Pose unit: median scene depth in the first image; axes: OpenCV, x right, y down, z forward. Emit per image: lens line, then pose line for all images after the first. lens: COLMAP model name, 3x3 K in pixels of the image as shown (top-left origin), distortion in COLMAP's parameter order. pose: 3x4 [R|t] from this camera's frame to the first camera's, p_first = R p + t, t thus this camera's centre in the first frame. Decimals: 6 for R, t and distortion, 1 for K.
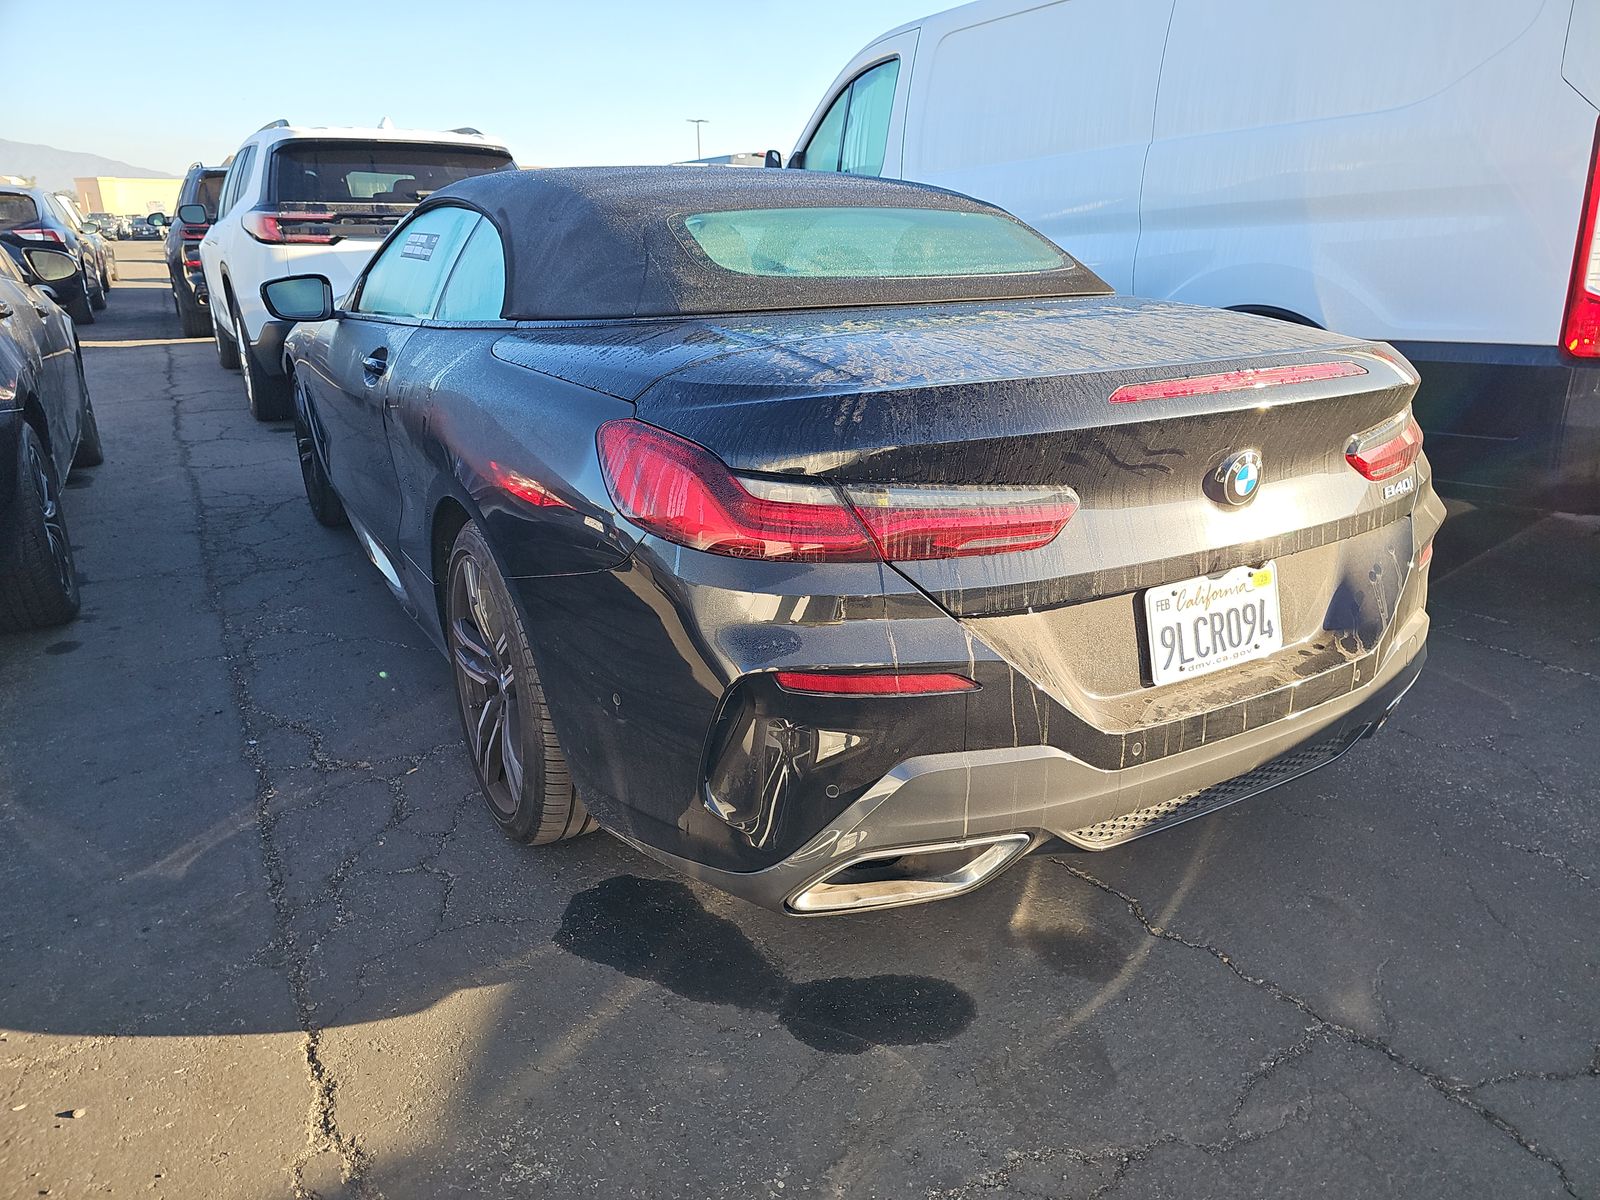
lens RADIAL K [[1074.4, 0, 806.5], [0, 1074.4, 608.0], [0, 0, 1]] dist [0.041141, -0.041022]
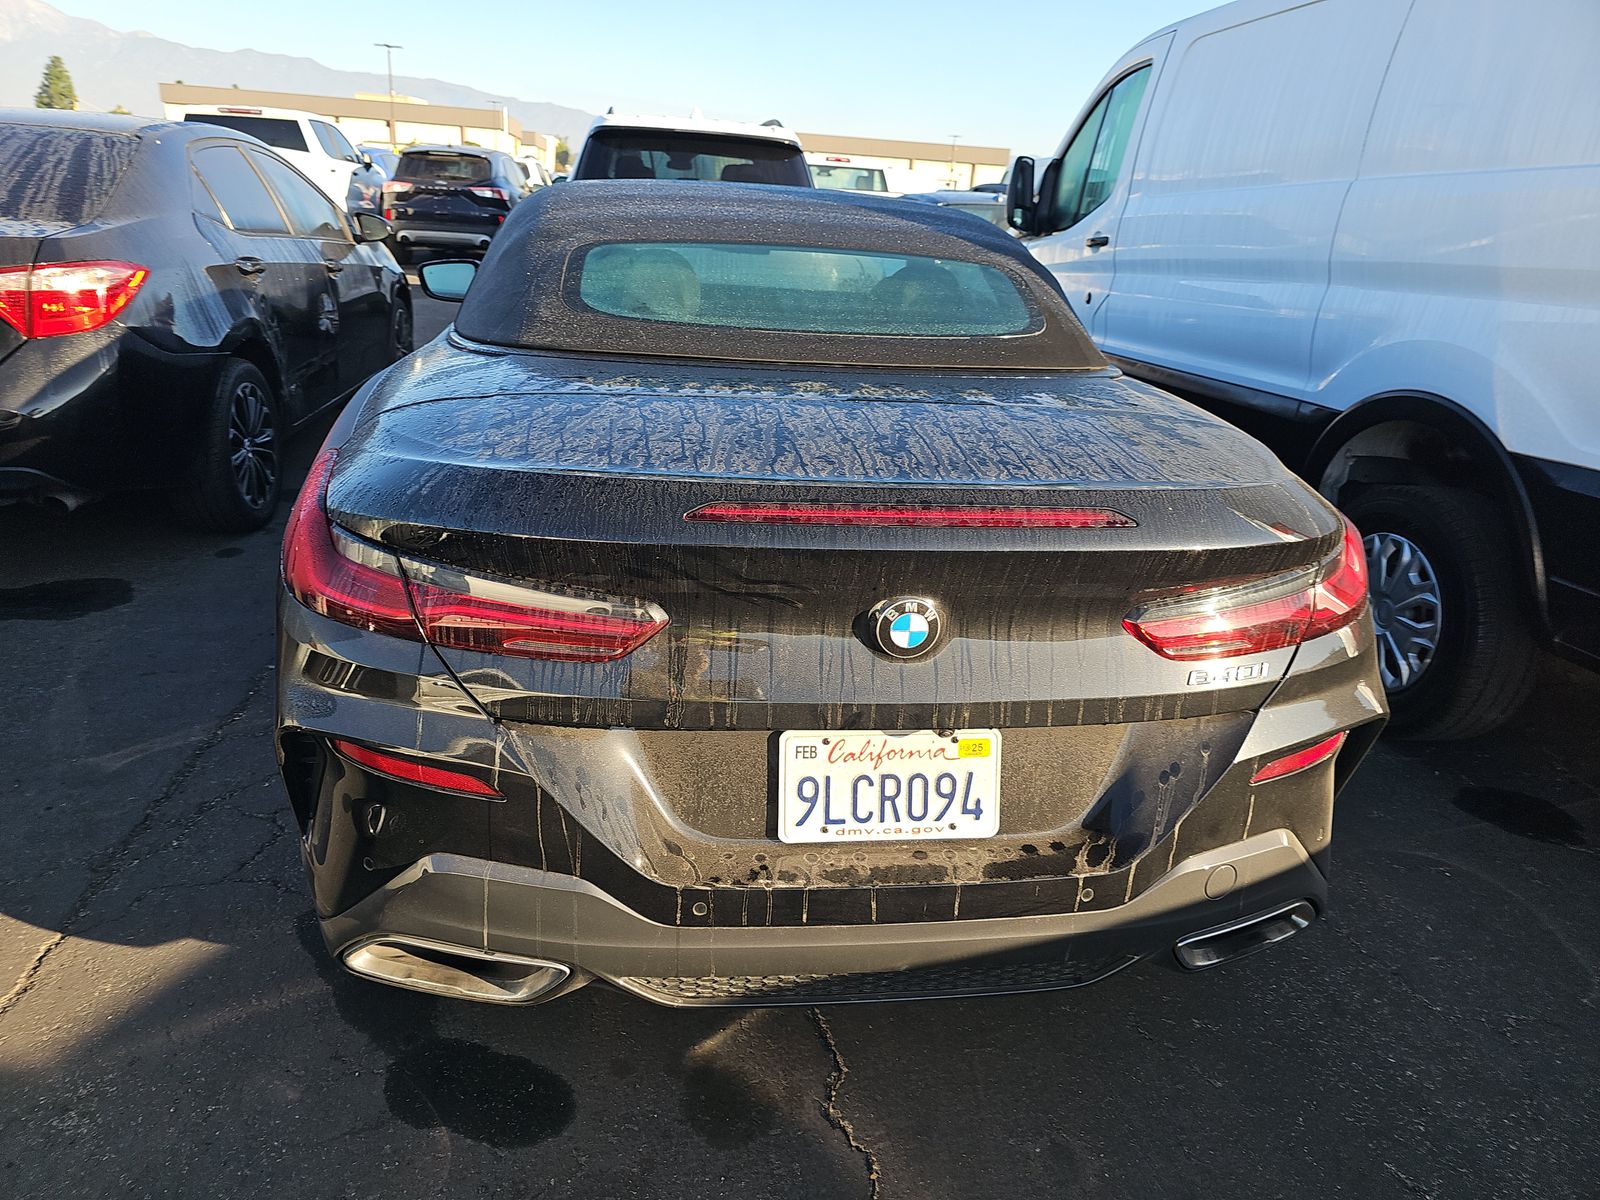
lens RADIAL K [[1074.4, 0, 800.6], [0, 1074.4, 584.7], [0, 0, 1]] dist [0.041141, -0.041022]
pose [[0.915460, 0.187482, -0.356068, 0.587761], [-0.187544, 0.981643, 0.034689, -0.158100], [0.356035, 0.035023, 0.933816, 0.184839]]
